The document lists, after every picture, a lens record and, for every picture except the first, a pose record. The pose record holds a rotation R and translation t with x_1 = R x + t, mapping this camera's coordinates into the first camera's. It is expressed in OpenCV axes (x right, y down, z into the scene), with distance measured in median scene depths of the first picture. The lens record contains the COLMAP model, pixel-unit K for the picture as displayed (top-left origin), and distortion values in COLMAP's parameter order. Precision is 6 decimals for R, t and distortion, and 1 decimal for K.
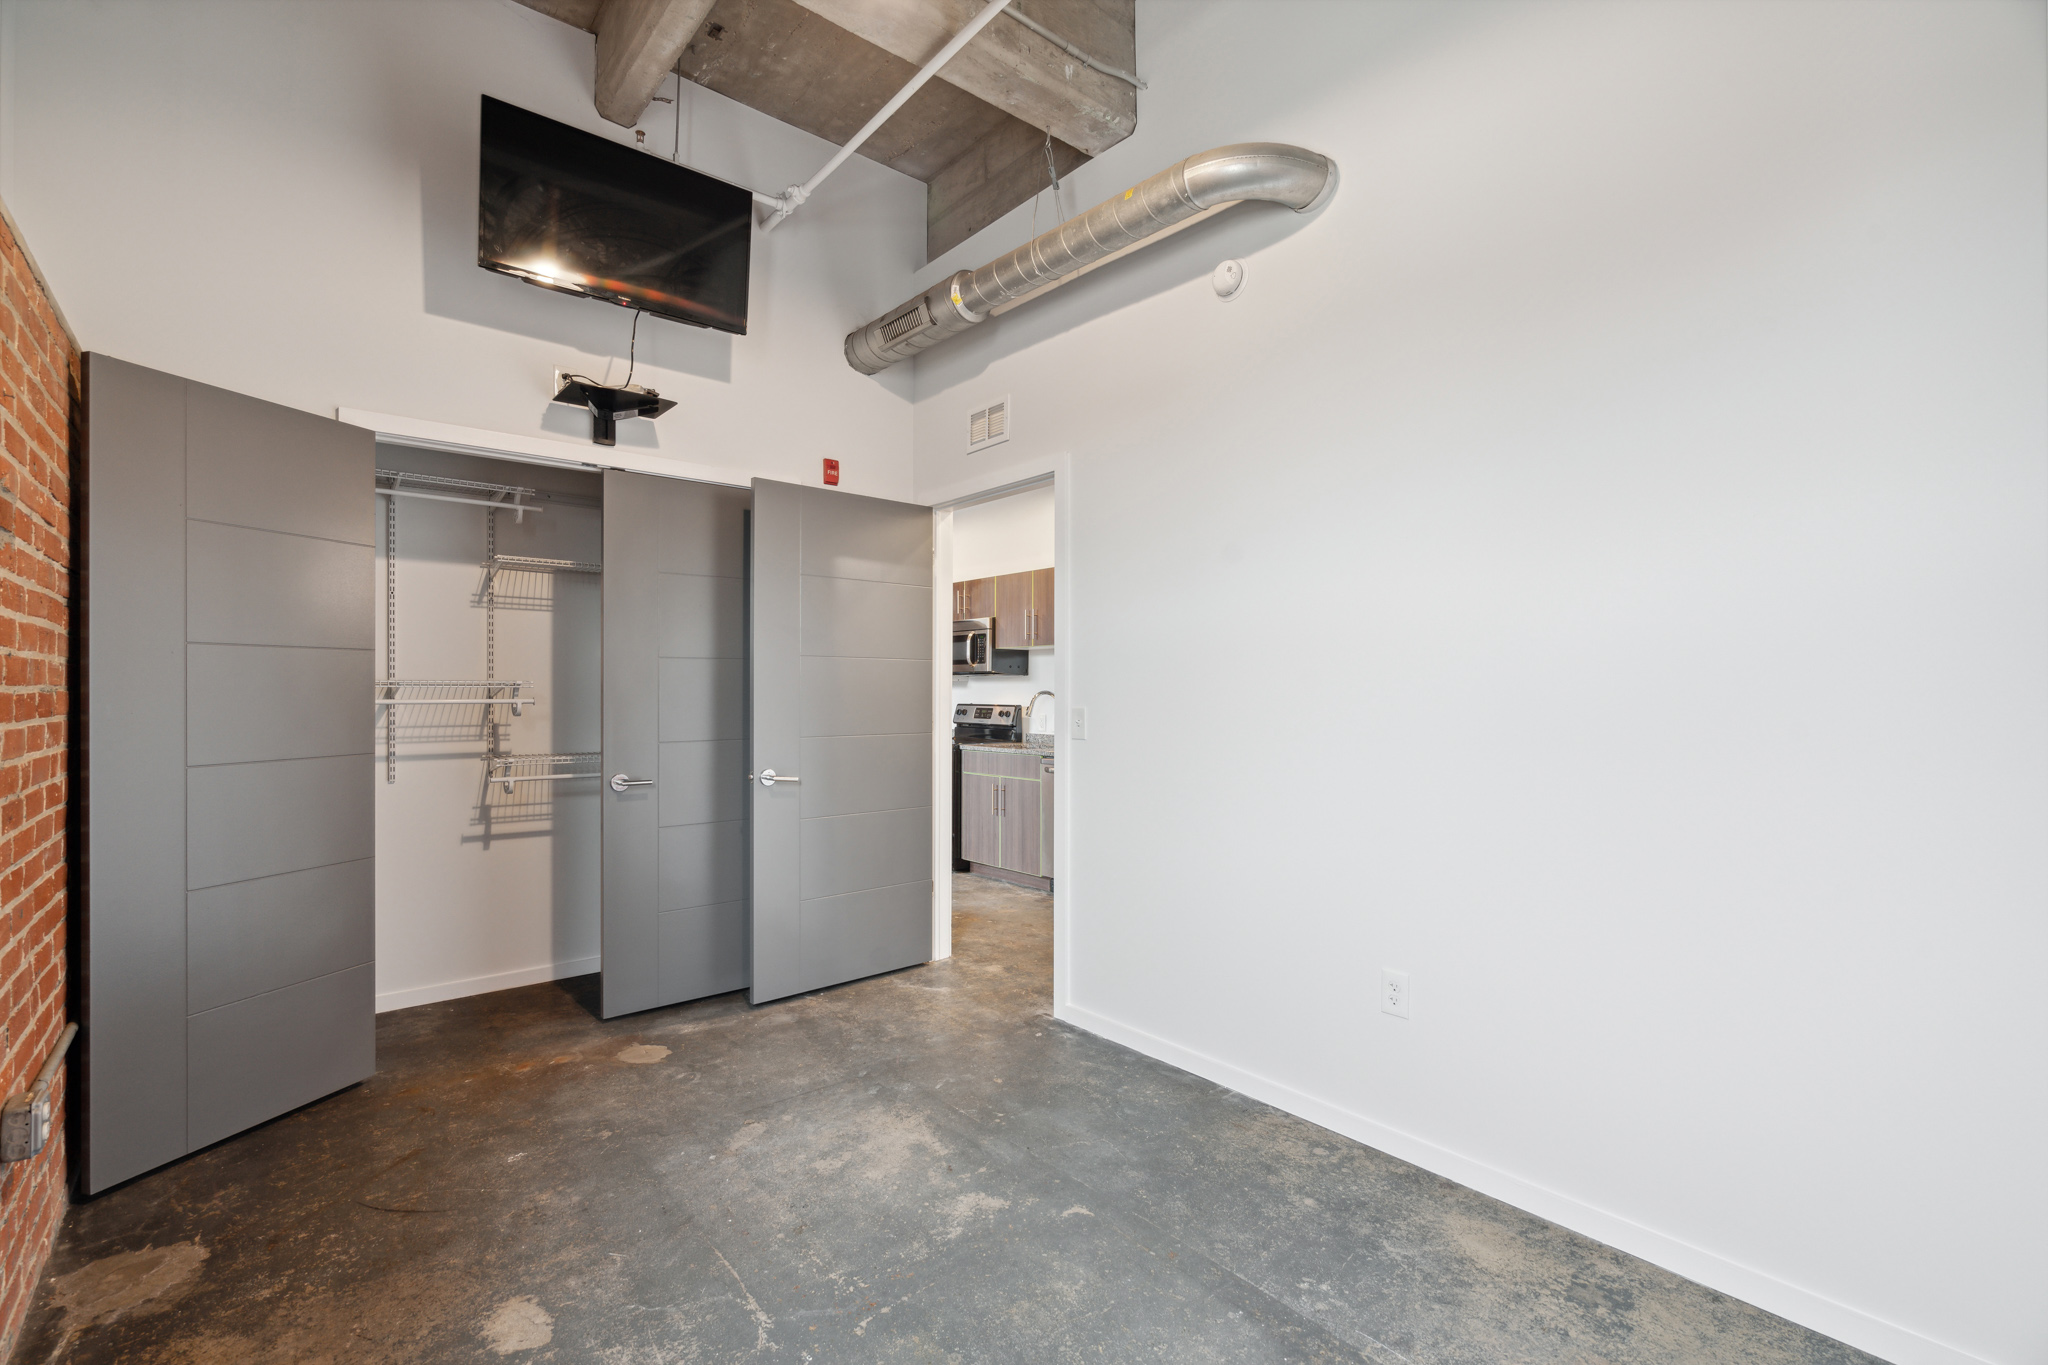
lens RADIAL K [[921.0, 0, 1010.4], [0, 921.0, 688.9], [0, 0, 1]] dist [-0.006063, 0.002096]
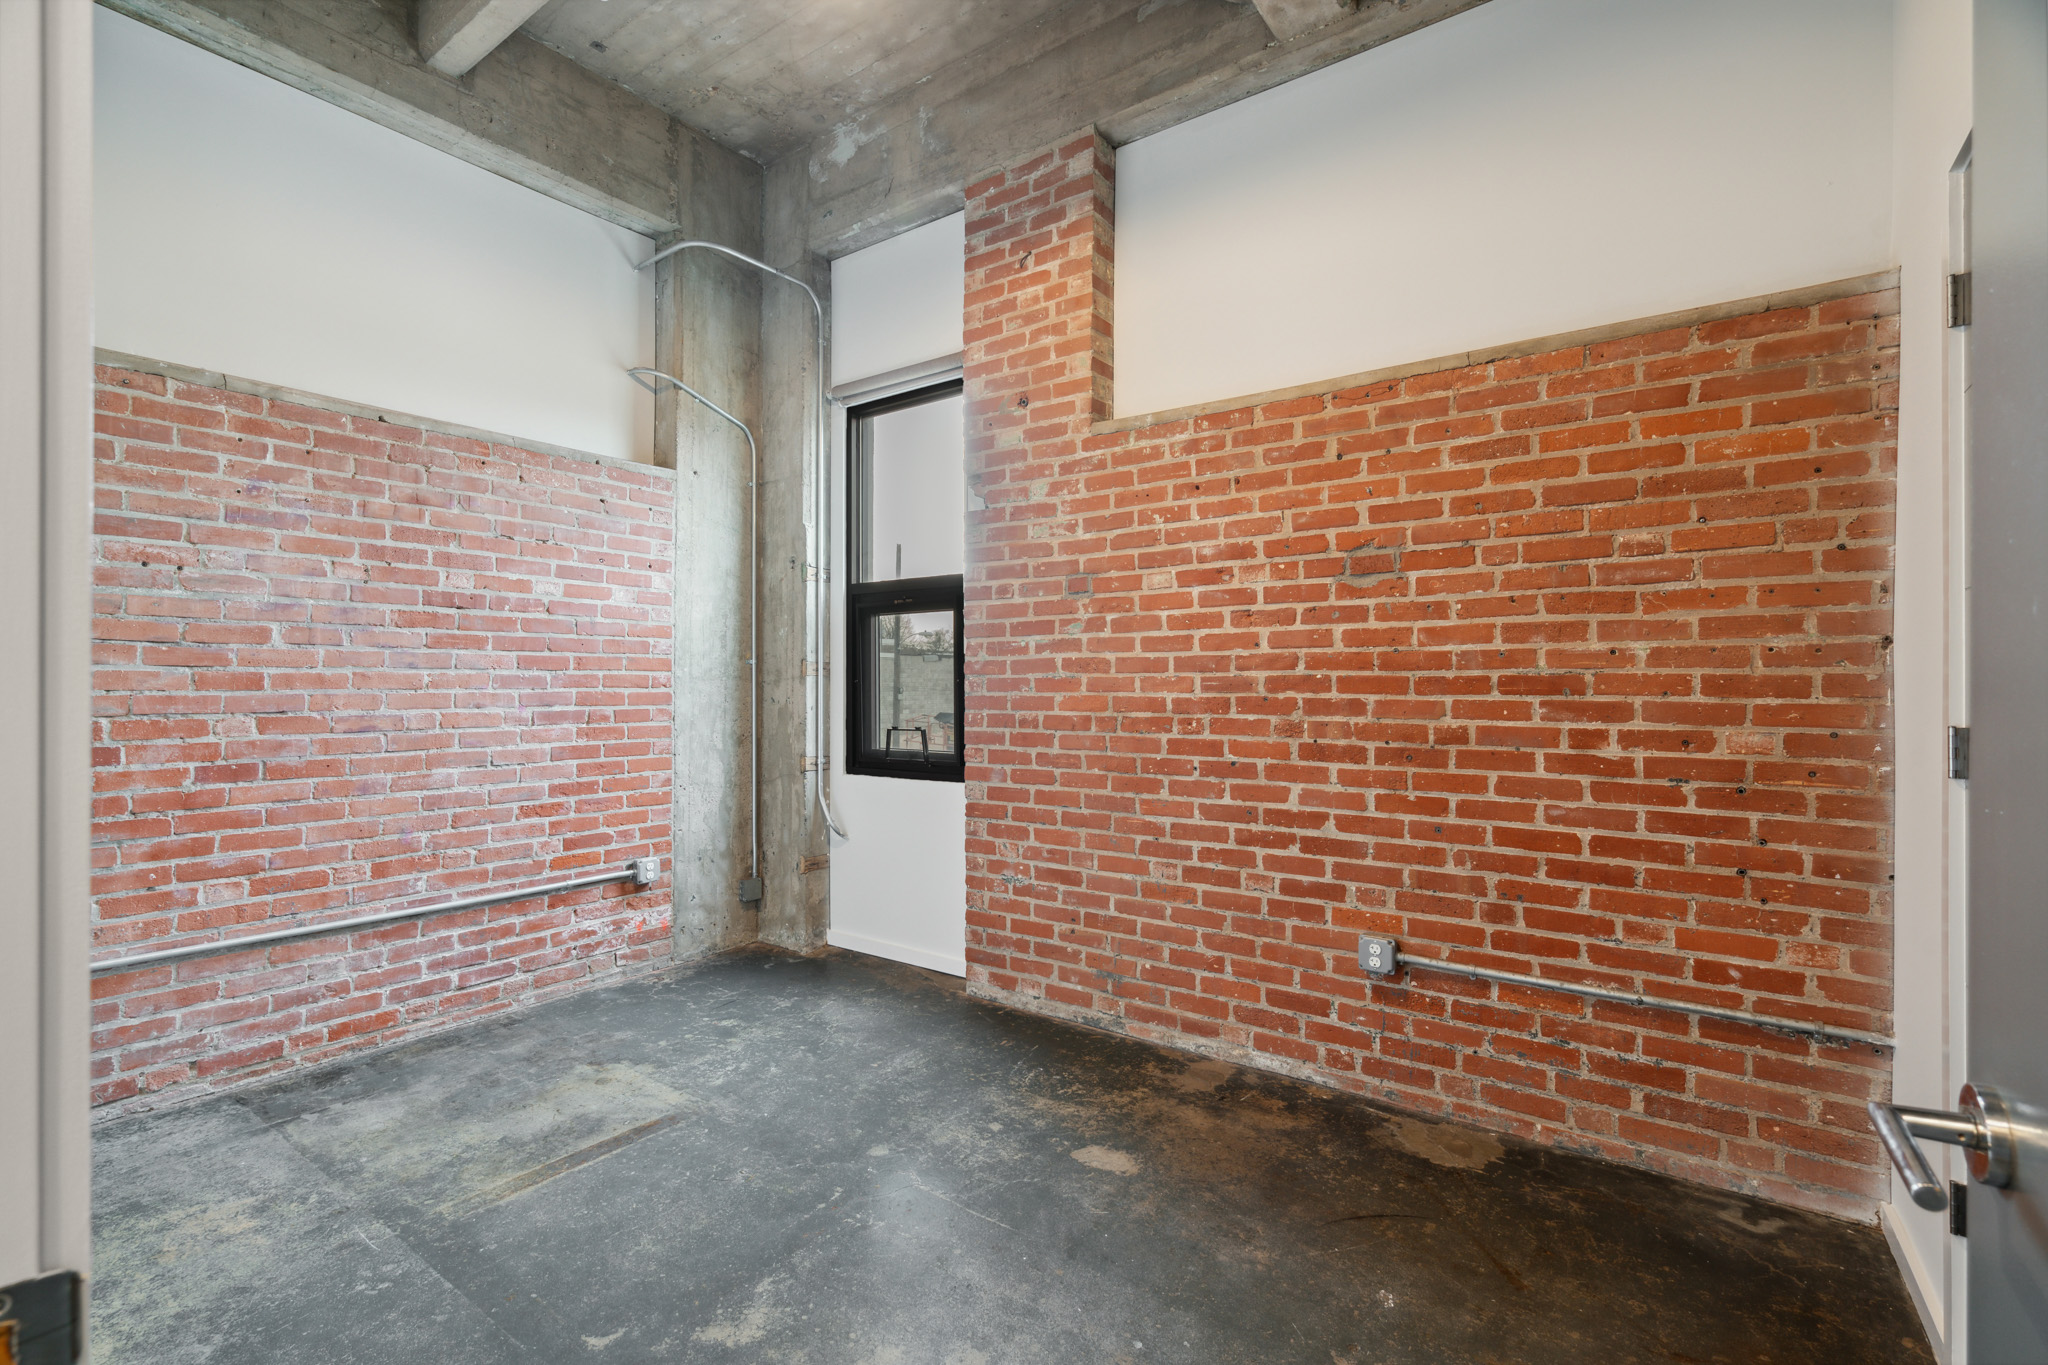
lens RADIAL K [[921.0, 0, 1022.3], [0, 921.0, 683.0], [0, 0, 1]] dist [-0.006063, 0.002096]
pose [[-0.967298, -0.001596, -0.253637, -0.050673], [-0.000634, 0.999992, -0.003871, 0.012709], [0.253642, -0.003584, -0.967292, 1.288622]]
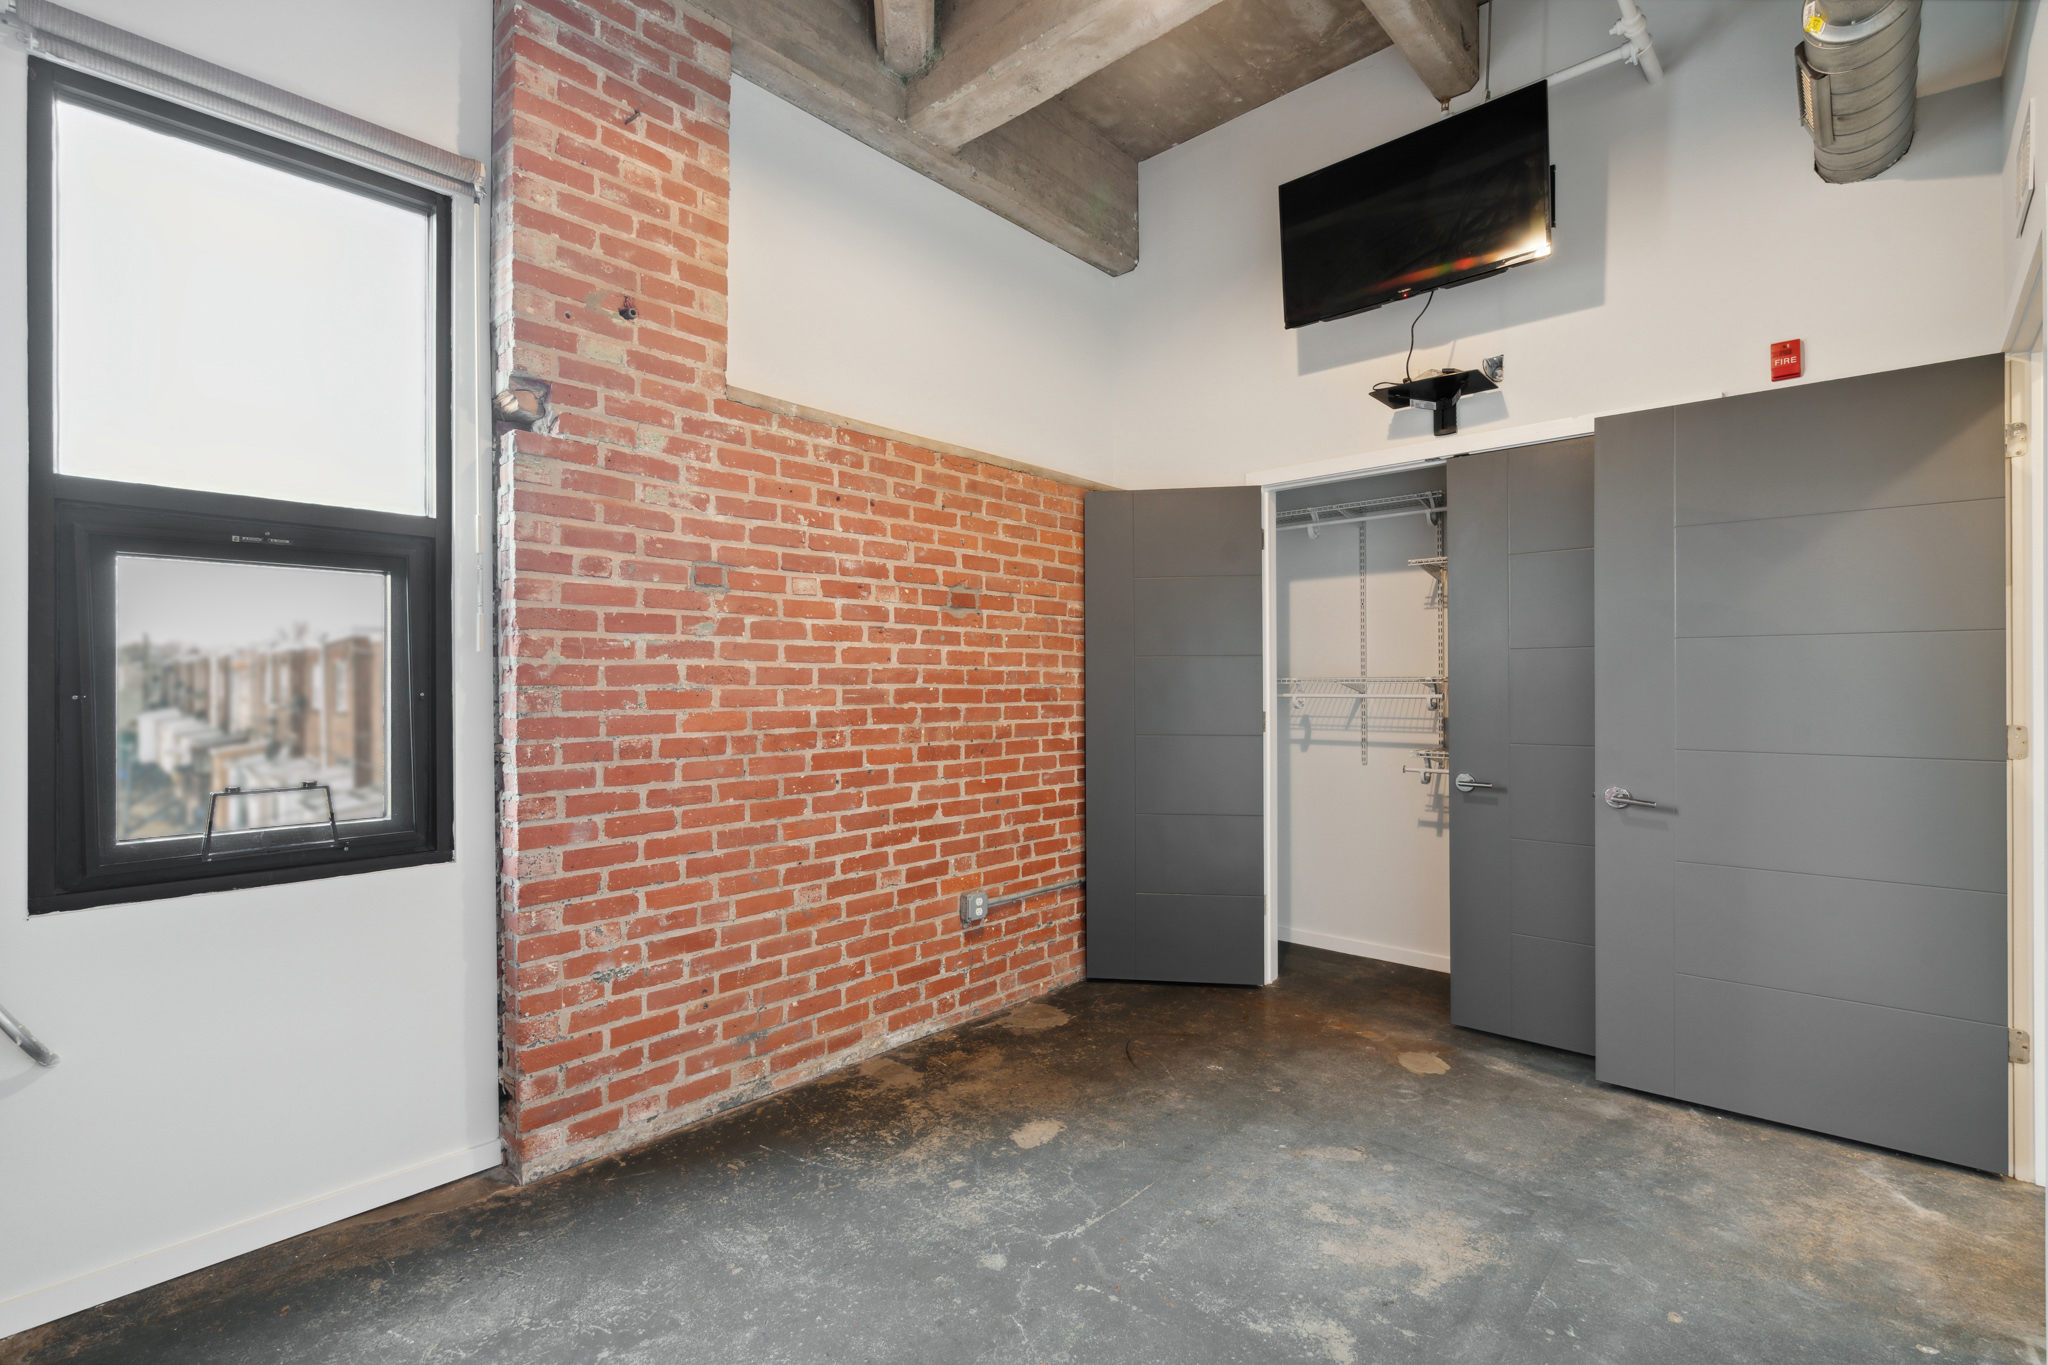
lens RADIAL K [[921.0, 0, 1007.4], [0, 921.0, 685.1], [0, 0, 1]] dist [-0.006063, 0.002096]
pose [[0.128412, -0.002168, -0.991719, 0.504417], [0.003901, 0.999991, -0.001681, 0.000351], [0.991713, -0.003653, 0.128420, 0.446261]]
